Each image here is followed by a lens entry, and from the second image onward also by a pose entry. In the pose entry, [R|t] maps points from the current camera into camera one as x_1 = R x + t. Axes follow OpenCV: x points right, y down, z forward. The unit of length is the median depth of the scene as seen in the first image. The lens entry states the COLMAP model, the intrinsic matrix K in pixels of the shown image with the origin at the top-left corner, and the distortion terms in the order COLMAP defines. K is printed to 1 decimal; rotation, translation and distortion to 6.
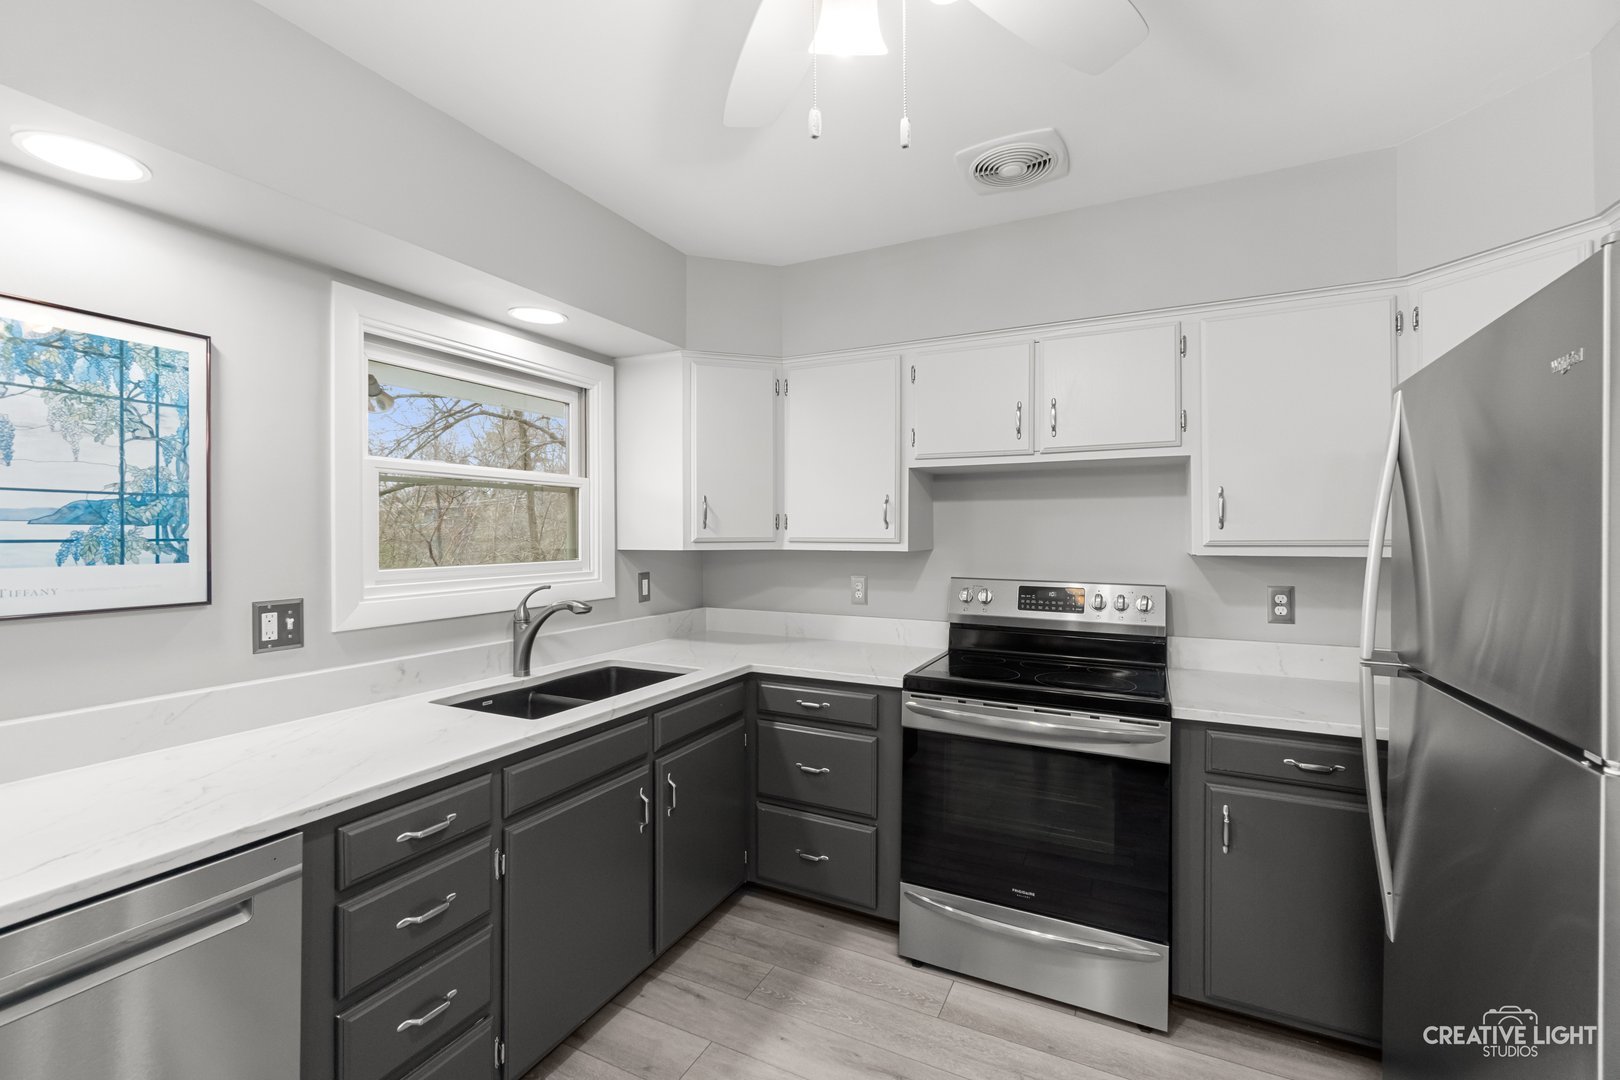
lens RADIAL K [[697.8, 0, 799.5], [0, 697.8, 532.3], [0, 0, 1]] dist [-0.003272, -0.000086]
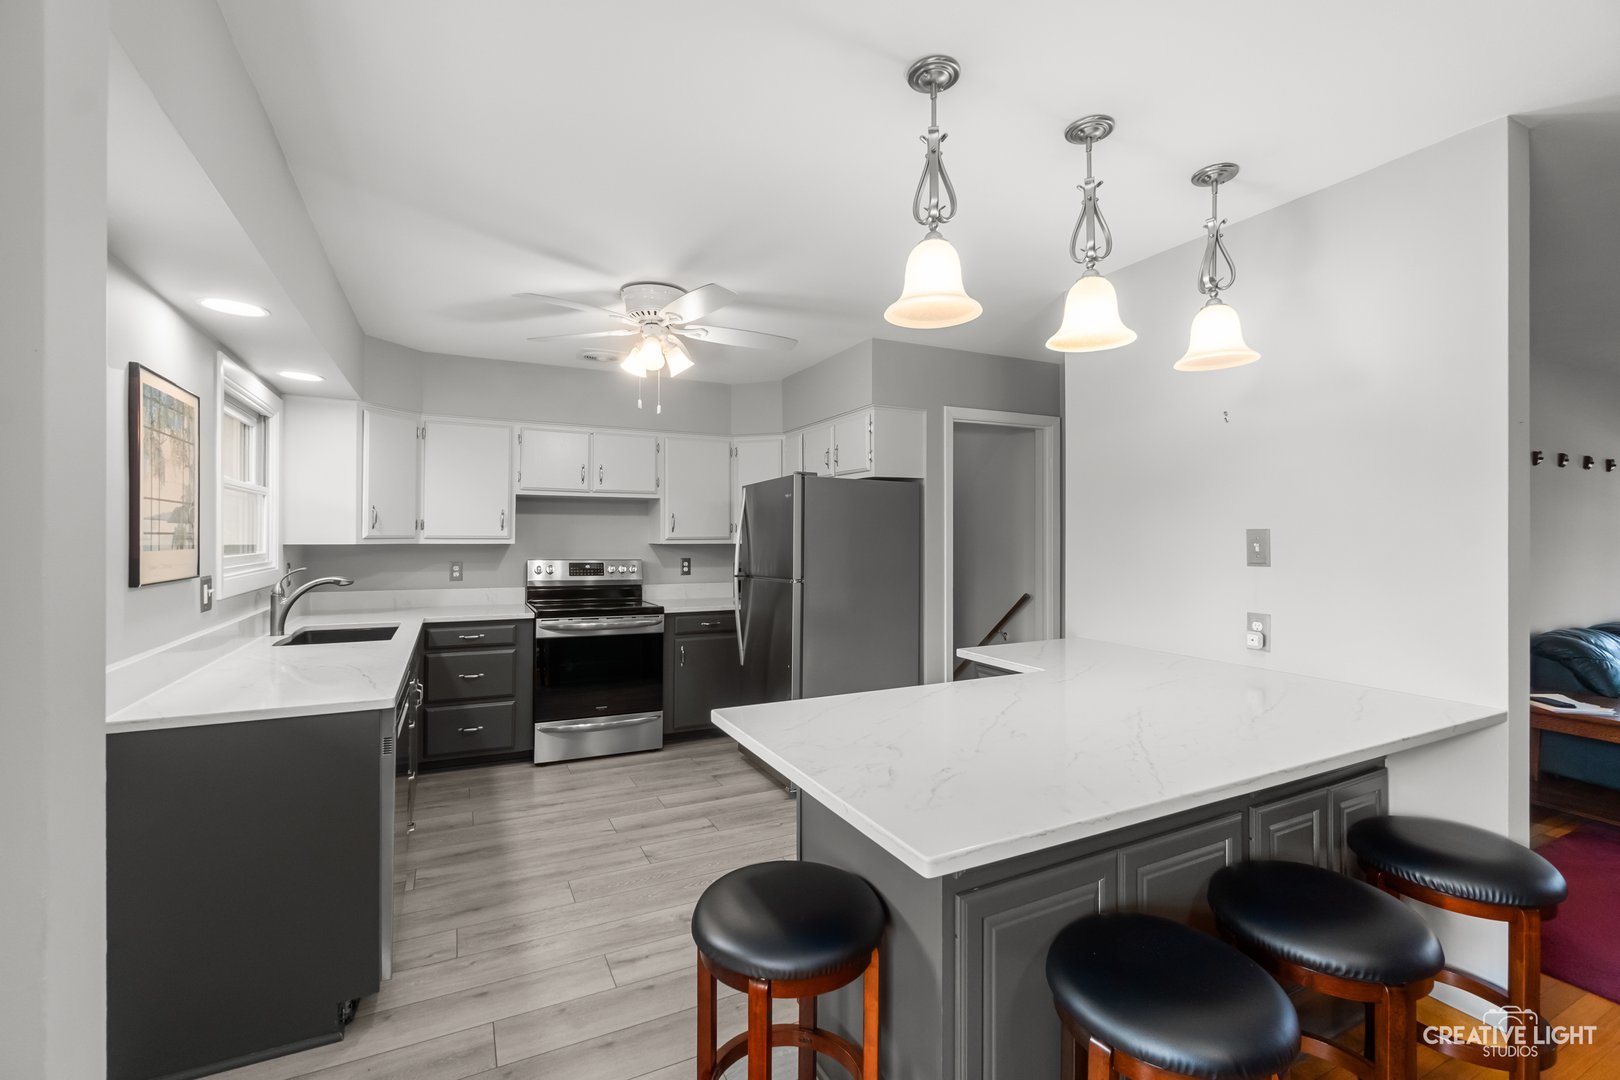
lens RADIAL K [[697.8, 0, 799.5], [0, 697.8, 532.3], [0, 0, 1]] dist [-0.003272, -0.000086]
pose [[0.603786, 0.007558, 0.797111, -0.852331], [-0.004973, 0.999971, -0.005714, 0.006205], [-0.797131, -0.000514, 0.603806, -0.623755]]
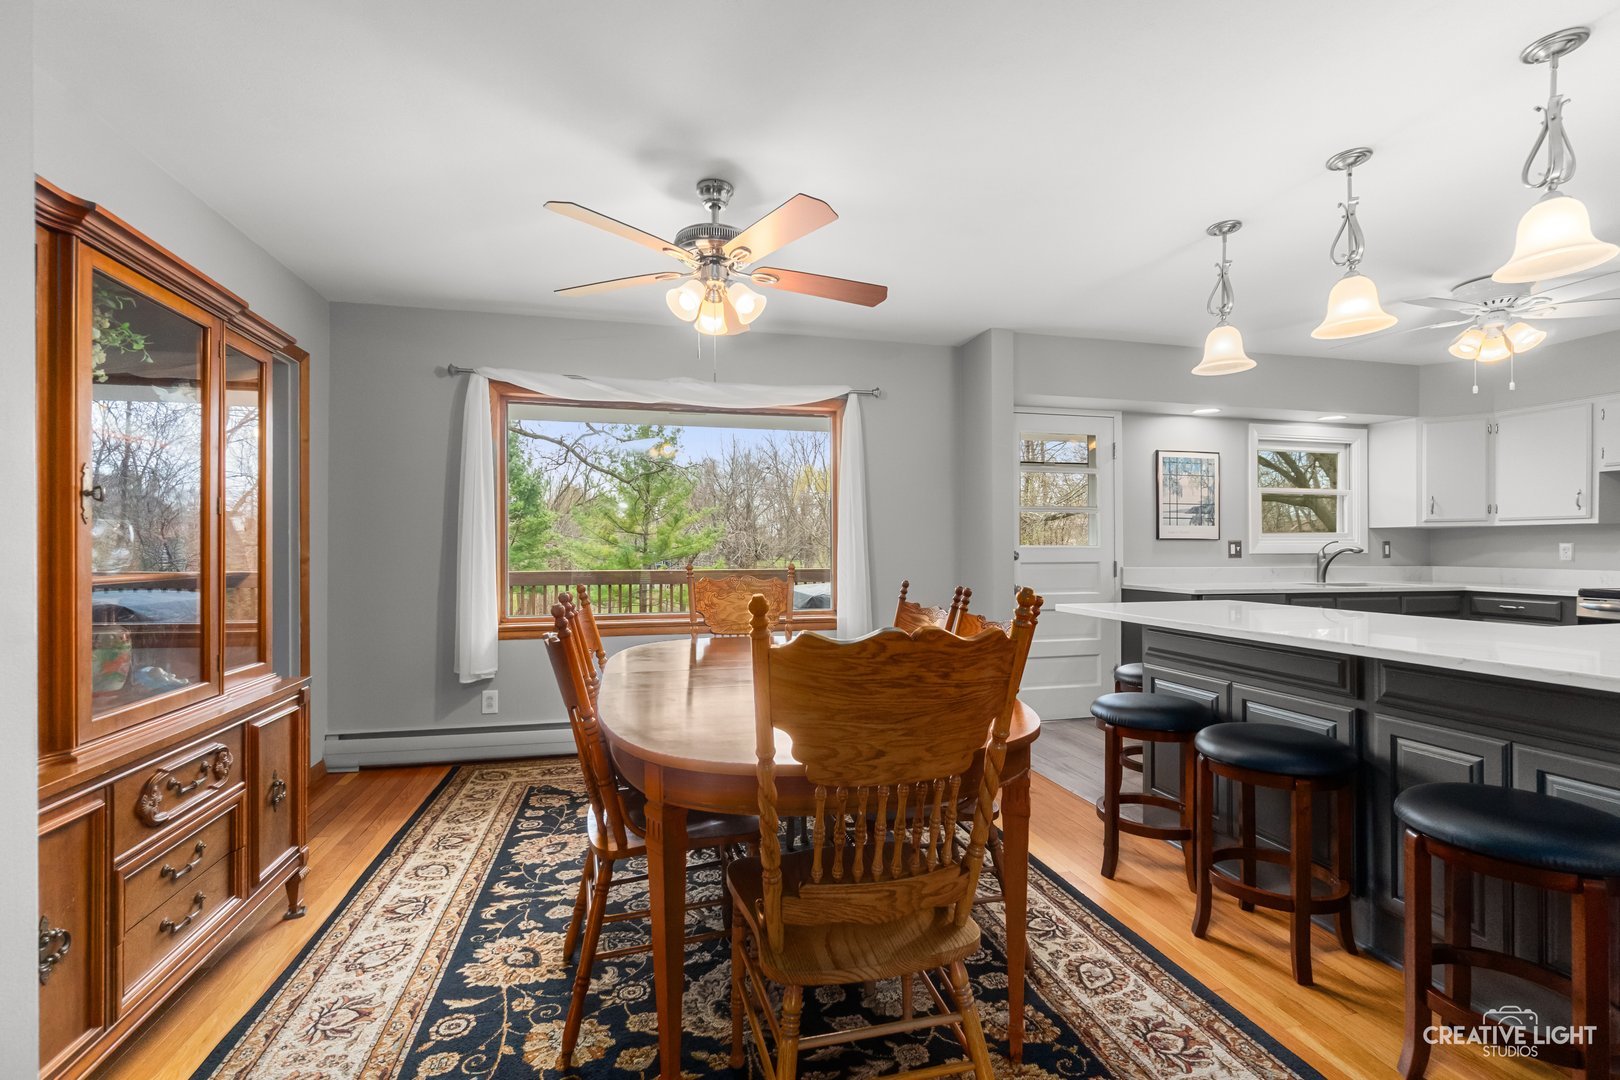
lens RADIAL K [[703.9, 0, 801.9], [0, 703.9, 548.4], [0, 0, 1]] dist [-0.003112, 0.000199]
pose [[0.652944, 0.002027, -0.757404, 0.200696], [0.000417, 0.999995, 0.003036, 0.088351], [0.757406, -0.002298, 0.652940, -1.625788]]
